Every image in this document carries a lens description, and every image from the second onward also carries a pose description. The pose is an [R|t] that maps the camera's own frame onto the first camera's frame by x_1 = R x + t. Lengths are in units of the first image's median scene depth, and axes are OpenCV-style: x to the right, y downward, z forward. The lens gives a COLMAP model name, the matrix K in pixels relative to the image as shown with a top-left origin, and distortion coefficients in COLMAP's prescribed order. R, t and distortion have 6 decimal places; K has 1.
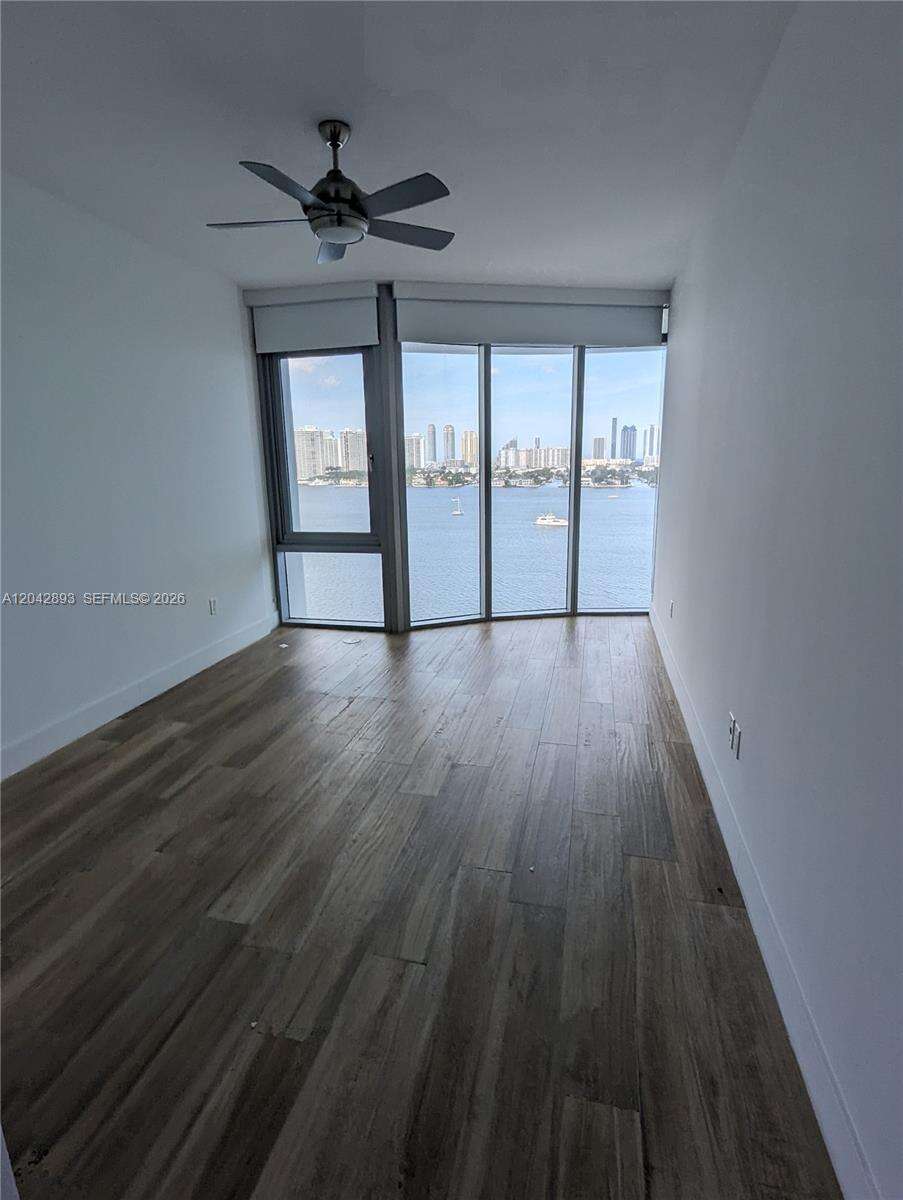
lens RADIAL K [[606.9, 0, 451.5], [0, 606.9, 600.0], [0, 0, 1]] dist [0.001637, -0.000179]
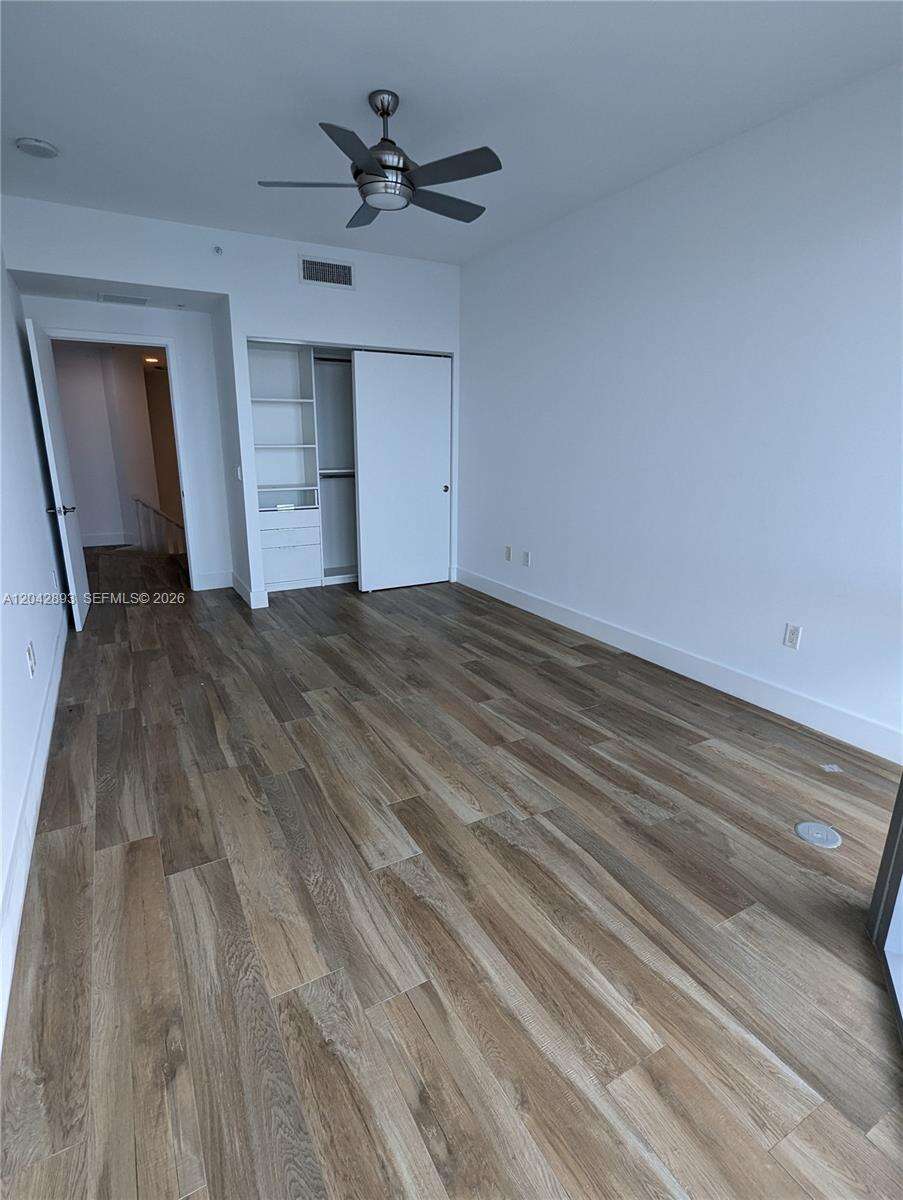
lens RADIAL K [[606.9, 0, 451.5], [0, 606.9, 600.0], [0, 0, 1]] dist [0.001637, -0.000179]
pose [[-0.739401, 0.188451, -0.646353, 0.051013], [-0.146631, 0.891908, 0.427785, -0.041888], [0.657104, 0.411080, -0.631845, 0.188647]]
